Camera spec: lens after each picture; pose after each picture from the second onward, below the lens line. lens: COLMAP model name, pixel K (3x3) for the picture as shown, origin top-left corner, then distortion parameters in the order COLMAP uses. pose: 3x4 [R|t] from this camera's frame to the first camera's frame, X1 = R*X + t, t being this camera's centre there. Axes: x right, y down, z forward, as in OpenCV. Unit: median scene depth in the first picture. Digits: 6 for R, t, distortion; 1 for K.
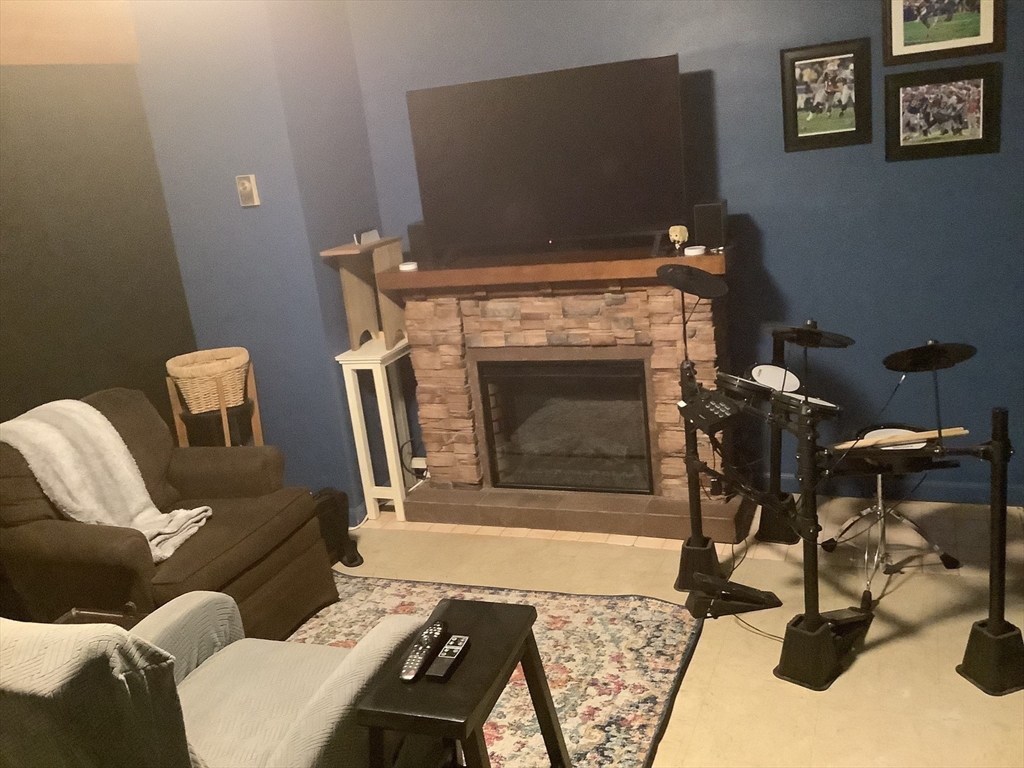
lens RADIAL K [[938.9, 0, 509.5], [0, 938.9, 384.0], [0, 0, 1]] dist [-0.016141, 0.000000]
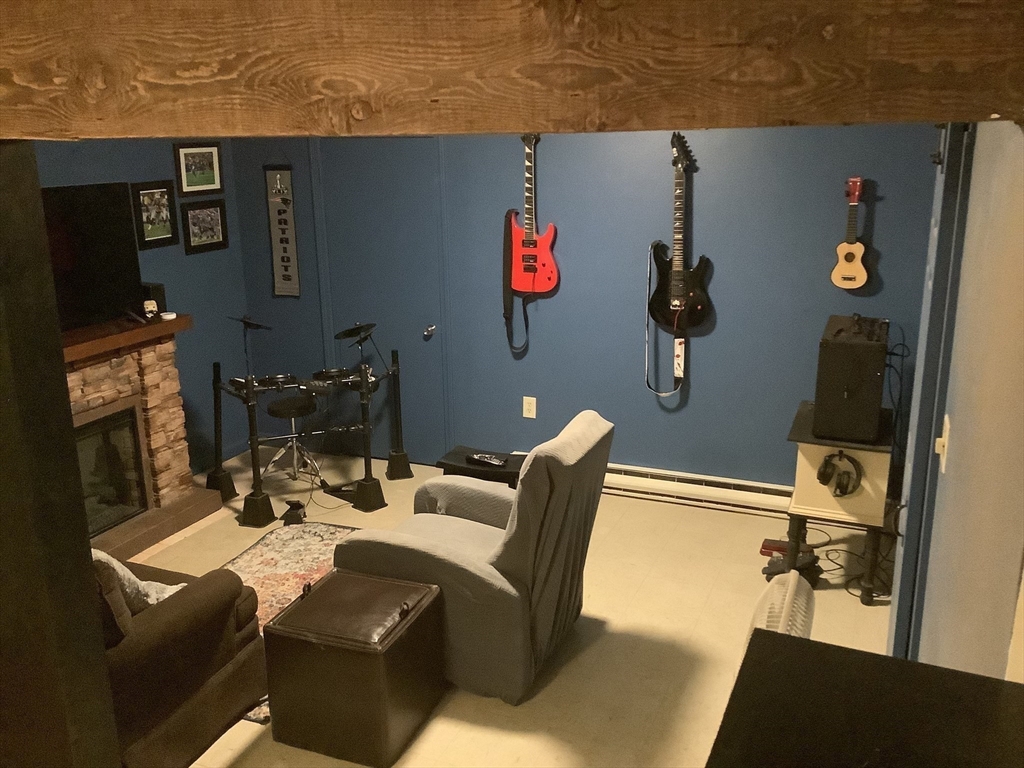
lens RADIAL K [[938.9, 0, 511.7], [0, 938.9, 384.2], [0, 0, 1]] dist [-0.016141, 0.000000]
pose [[-0.012482, -0.145298, 0.989309, -1.243645], [0.278060, 0.949858, 0.143012, -0.101679], [-0.960483, 0.276872, 0.028546, 0.477838]]
